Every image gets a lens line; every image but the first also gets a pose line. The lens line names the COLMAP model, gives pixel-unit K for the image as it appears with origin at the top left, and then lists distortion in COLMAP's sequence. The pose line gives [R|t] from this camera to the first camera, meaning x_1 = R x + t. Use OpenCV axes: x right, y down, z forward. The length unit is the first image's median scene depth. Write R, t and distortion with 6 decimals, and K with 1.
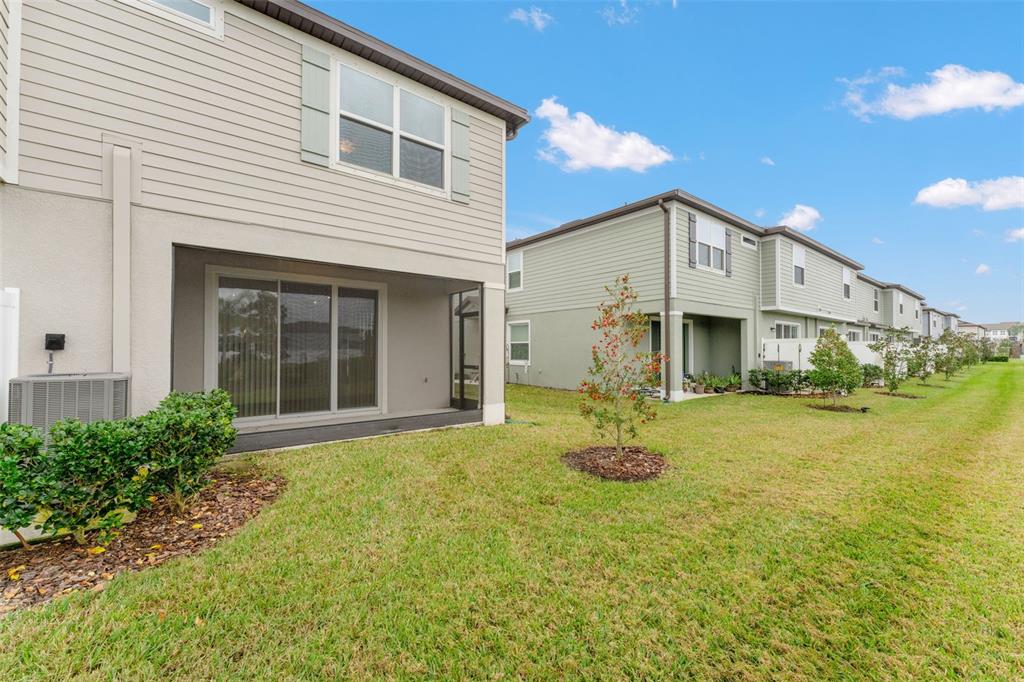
lens RADIAL K [[410.4, 0, 513.6], [0, 410.4, 344.9], [0, 0, 1]] dist [-0.007044, 0.000240]
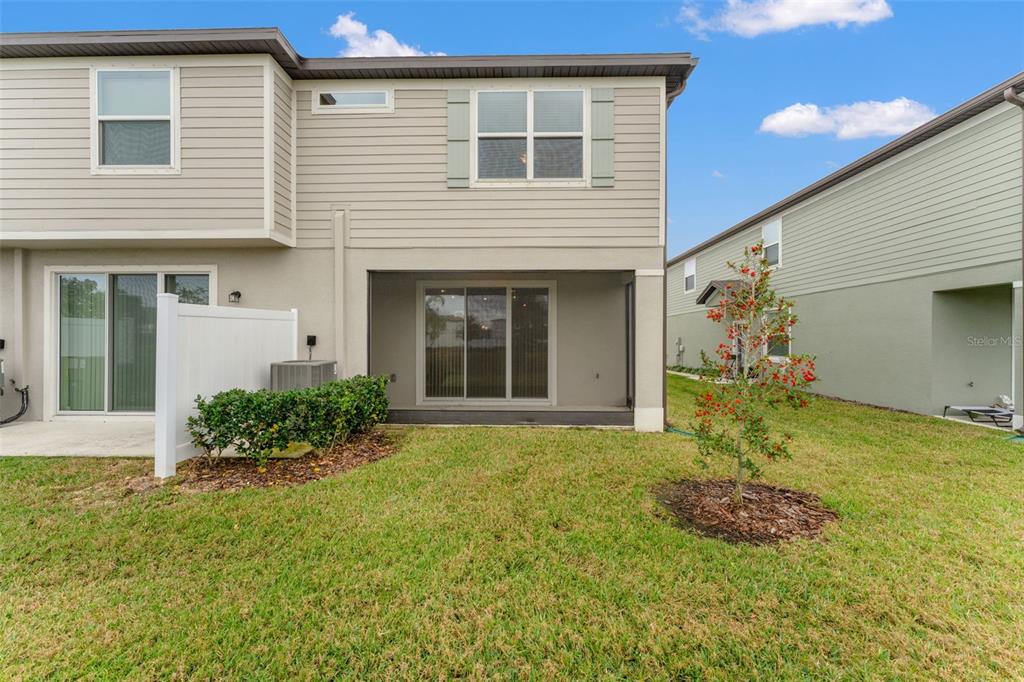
lens RADIAL K [[410.4, 0, 513.3], [0, 410.4, 340.2], [0, 0, 1]] dist [-0.007044, 0.000240]
pose [[0.764695, 0.000856, -0.644391, 0.332764], [0.006225, 0.999943, 0.008715, -0.010519], [0.644362, -0.010676, 0.764646, 0.165890]]
